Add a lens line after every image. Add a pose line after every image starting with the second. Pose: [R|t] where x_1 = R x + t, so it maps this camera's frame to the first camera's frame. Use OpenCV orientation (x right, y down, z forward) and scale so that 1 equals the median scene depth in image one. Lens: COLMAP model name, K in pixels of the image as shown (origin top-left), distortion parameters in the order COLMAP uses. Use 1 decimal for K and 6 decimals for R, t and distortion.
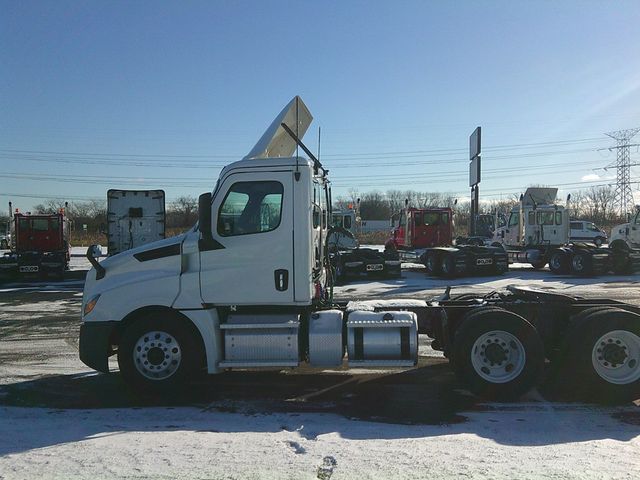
lens RADIAL K [[650.2, 0, 320.0], [0, 650.2, 240.0], [0, 0, 1]] dist [0.020575, 0.009791]
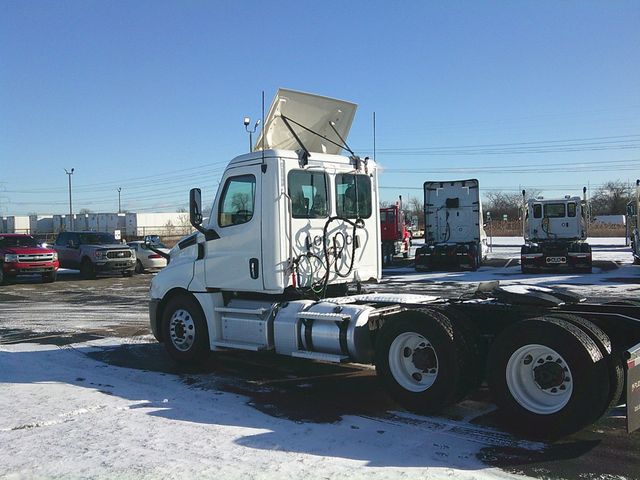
lens RADIAL K [[667.6, 0, 320.0], [0, 667.6, 240.0], [0, 0, 1]] dist [0.007425, 0.007080]
pose [[0.784740, -0.001586, -0.619824, 0.686869], [0.010866, 0.999878, 0.011199, 0.004812], [0.619730, -0.015523, 0.784661, 0.216017]]
